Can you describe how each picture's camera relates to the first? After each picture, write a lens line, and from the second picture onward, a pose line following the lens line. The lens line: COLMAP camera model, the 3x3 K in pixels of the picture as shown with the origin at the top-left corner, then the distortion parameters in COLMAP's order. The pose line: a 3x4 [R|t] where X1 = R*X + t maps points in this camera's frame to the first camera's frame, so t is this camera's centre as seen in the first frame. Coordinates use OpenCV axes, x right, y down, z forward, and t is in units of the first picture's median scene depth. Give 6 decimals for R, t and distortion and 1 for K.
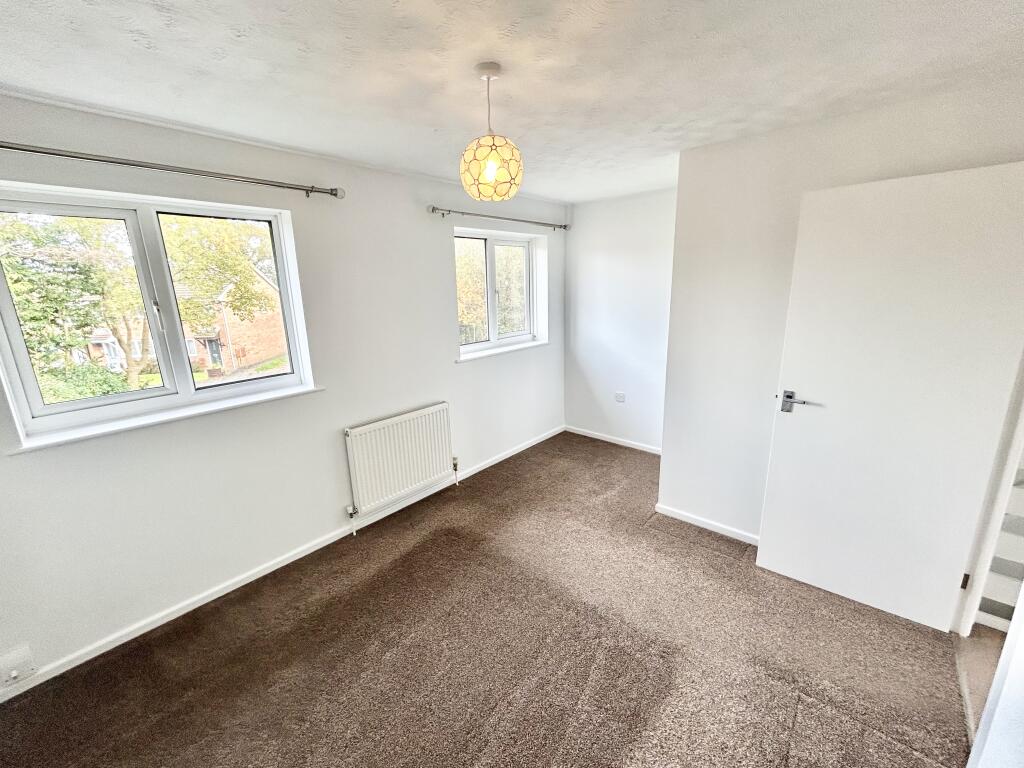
lens RADIAL K [[416.1, 0, 508.3], [0, 416.1, 384.0], [0, 0, 1]] dist [0.002109, -0.000469]
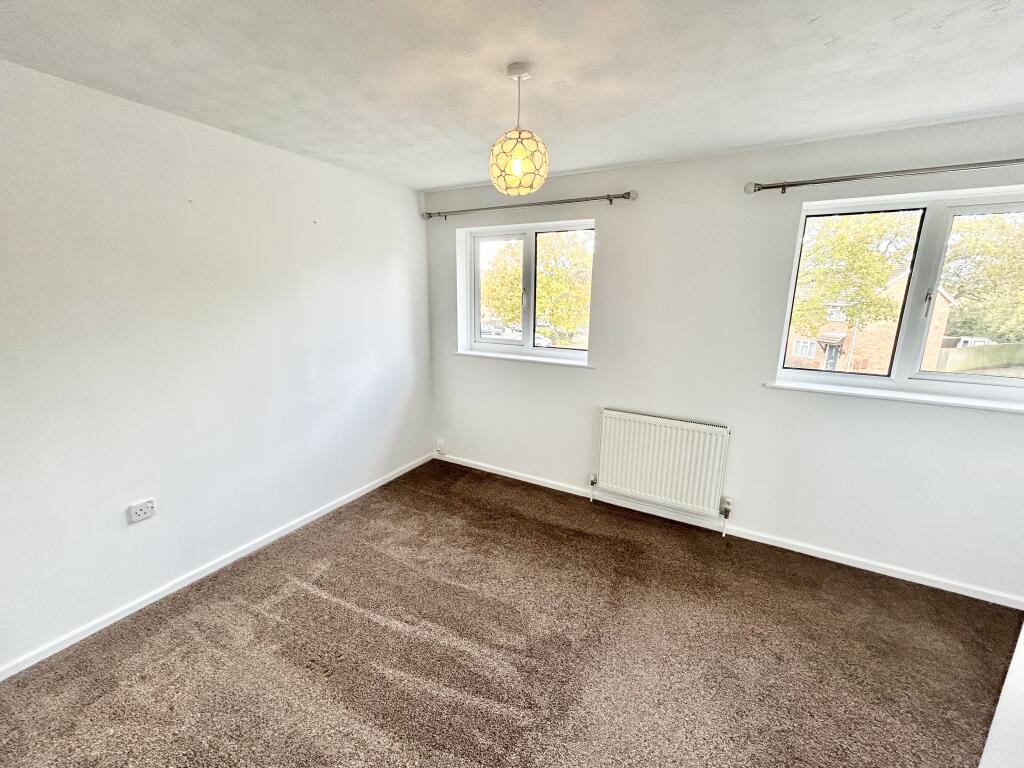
lens RADIAL K [[416.1, 0, 509.7], [0, 416.1, 382.6], [0, 0, 1]] dist [0.002109, -0.000469]
pose [[0.214405, 0.238709, -0.947126, 0.631265], [-0.252446, 0.950272, 0.182354, -0.101372], [0.943558, 0.200001, 0.264005, 0.471033]]
